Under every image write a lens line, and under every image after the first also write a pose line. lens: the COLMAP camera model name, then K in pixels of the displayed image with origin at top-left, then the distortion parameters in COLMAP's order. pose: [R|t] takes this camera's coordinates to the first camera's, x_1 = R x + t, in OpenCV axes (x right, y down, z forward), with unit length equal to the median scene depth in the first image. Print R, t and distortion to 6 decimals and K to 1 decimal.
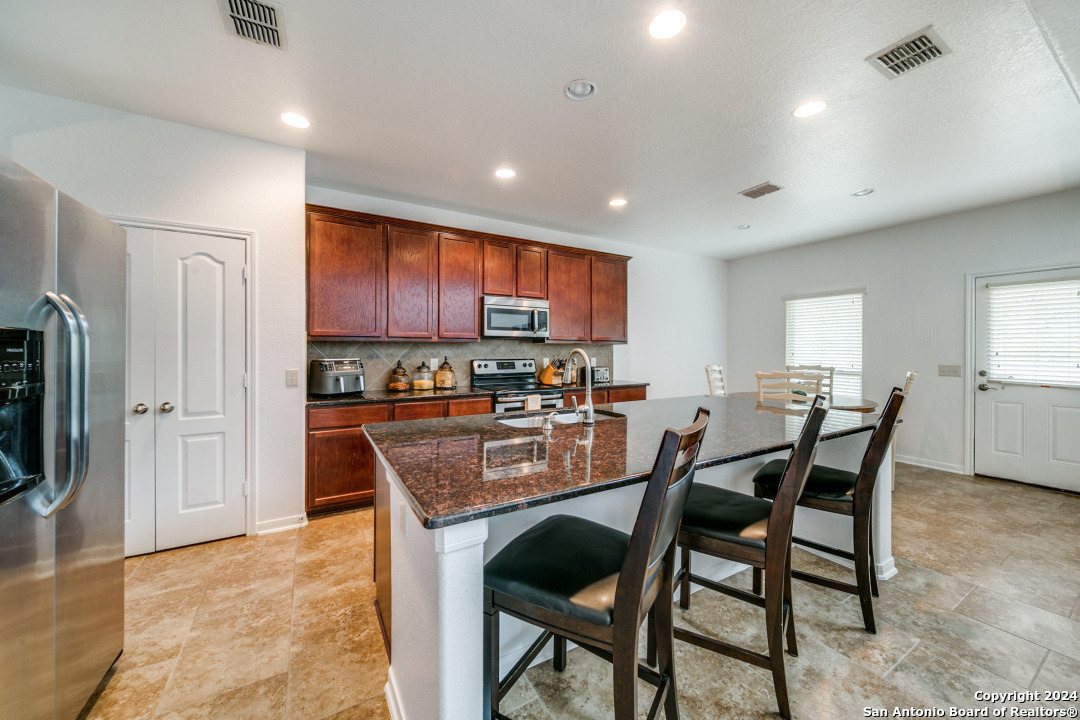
lens RADIAL K [[392.2, 0, 534.9], [0, 392.2, 351.6], [0, 0, 1]] dist [-0.000579, -0.000096]
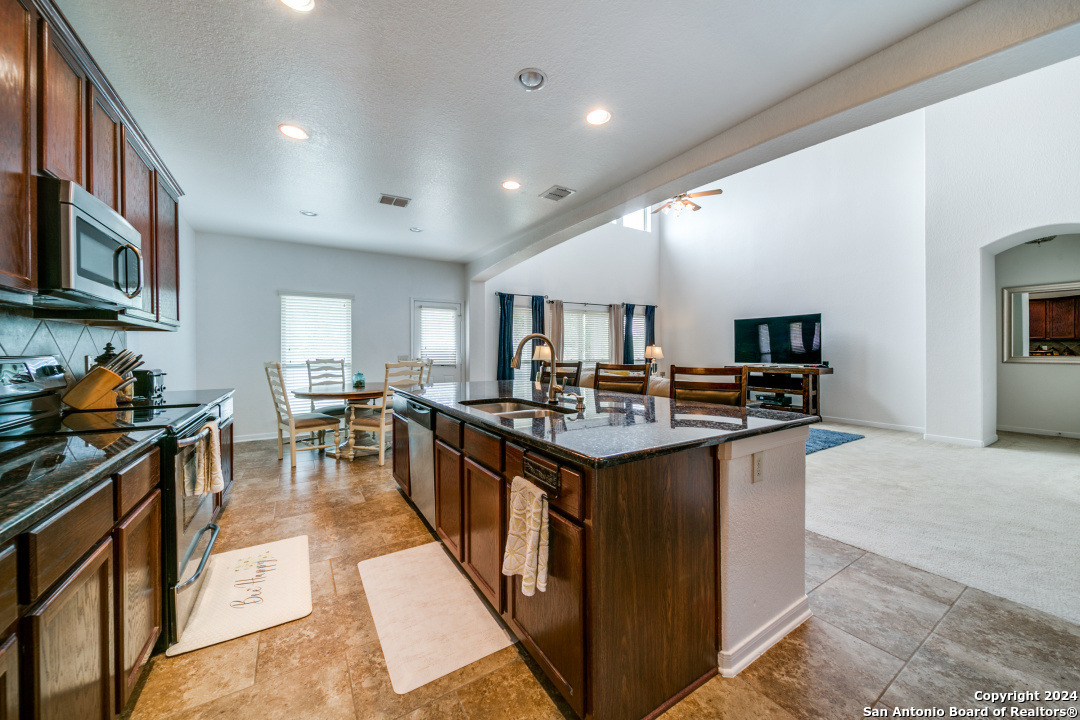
lens RADIAL K [[392.2, 0, 535.1], [0, 392.2, 348.8], [0, 0, 1]] dist [-0.000579, -0.000096]
pose [[-0.031529, 0.006126, 0.999484, -0.504808], [0.007876, 0.999952, -0.005880, 0.021921], [-0.999472, 0.007686, -0.031576, 0.571796]]
